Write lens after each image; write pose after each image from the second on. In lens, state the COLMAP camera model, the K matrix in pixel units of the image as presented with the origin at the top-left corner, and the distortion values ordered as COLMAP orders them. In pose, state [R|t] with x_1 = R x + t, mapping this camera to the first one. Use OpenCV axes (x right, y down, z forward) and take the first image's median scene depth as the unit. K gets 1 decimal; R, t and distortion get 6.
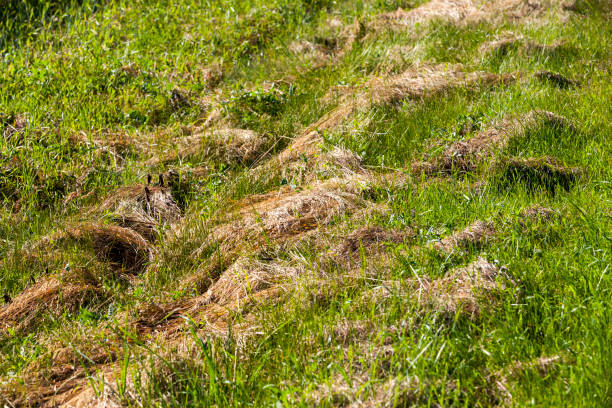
lens RADIAL K [[460.7, 0, 306.0], [0, 460.7, 204.0], [0, 0, 1]] dist [0.002685, -0.002335]
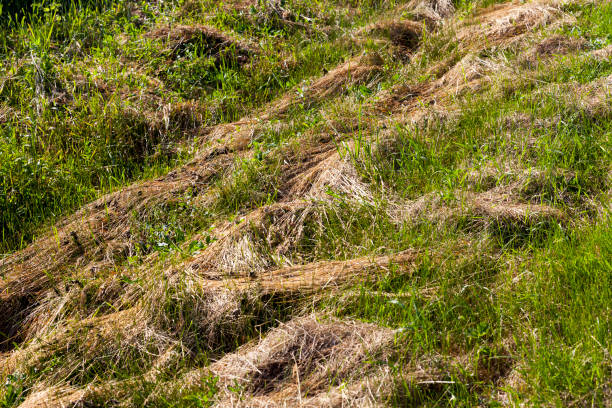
lens RADIAL K [[460.7, 0, 306.0], [0, 460.7, 204.0], [0, 0, 1]] dist [0.002685, -0.002335]
pose [[0.997486, 0.050310, -0.049905, -0.589807], [-0.041005, 0.984149, 0.172540, 0.371135], [0.057794, -0.170060, 0.983738, -0.648012]]
